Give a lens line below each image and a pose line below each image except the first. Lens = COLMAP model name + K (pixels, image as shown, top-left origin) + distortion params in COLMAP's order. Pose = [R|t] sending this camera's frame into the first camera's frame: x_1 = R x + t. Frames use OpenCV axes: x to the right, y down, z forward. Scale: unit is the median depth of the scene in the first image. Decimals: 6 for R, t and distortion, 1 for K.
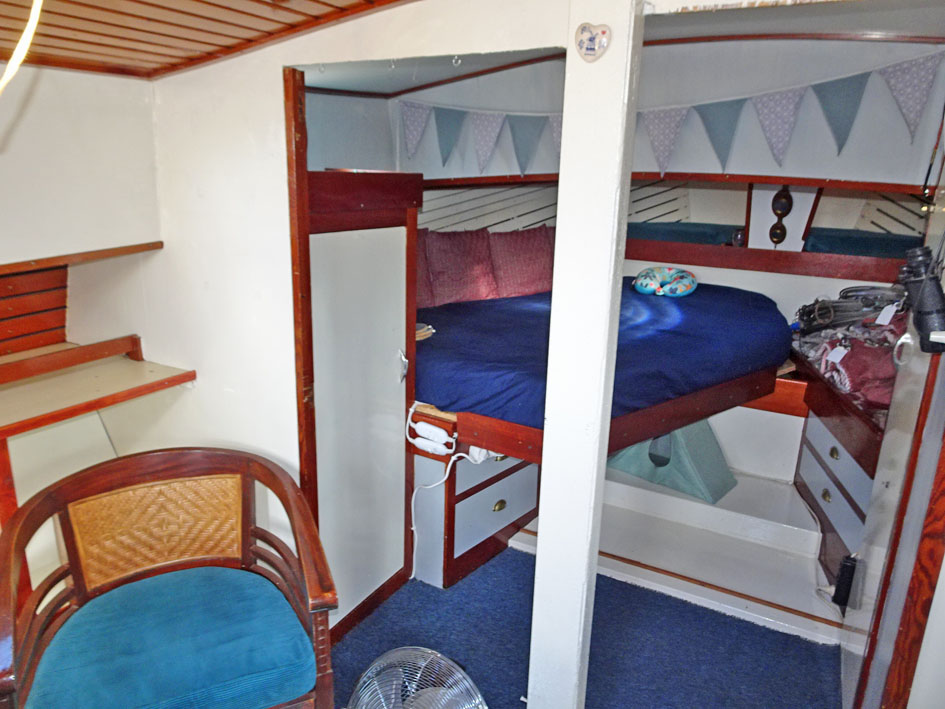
lens RADIAL K [[668.7, 0, 472.5], [0, 668.7, 354.5], [0, 0, 1]] dist [0.004240, 0.004057]
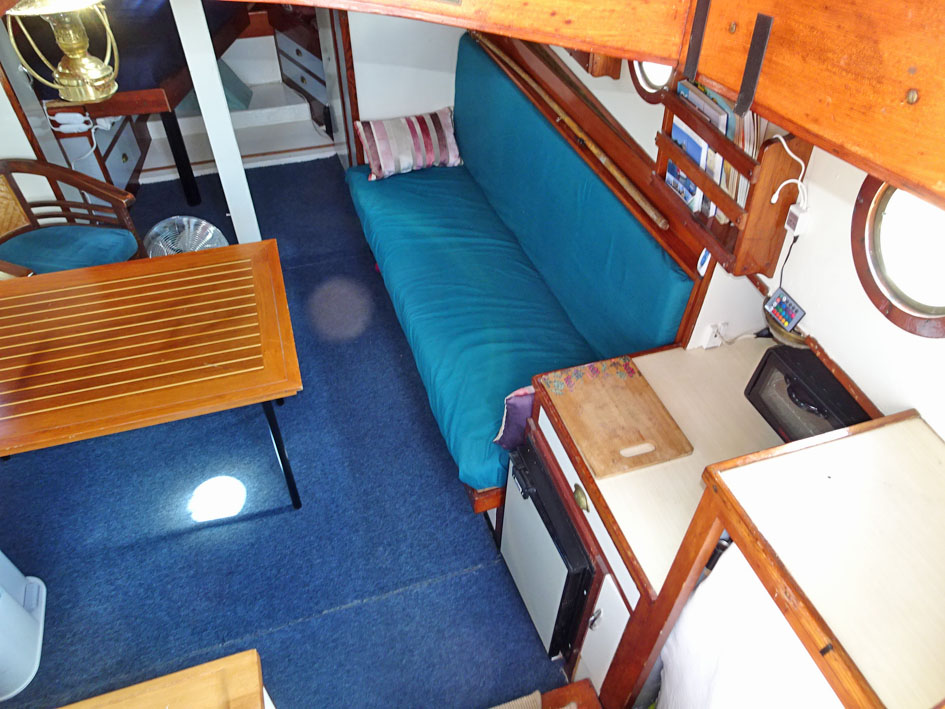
lens RADIAL K [[668.7, 0, 472.5], [0, 668.7, 354.5], [0, 0, 1]] dist [0.004240, 0.004057]
pose [[0.685929, -0.523174, 0.505757, -0.462662], [0.205351, 0.805961, 0.555210, -0.098677], [-0.698092, -0.276977, 0.660266, -0.714101]]
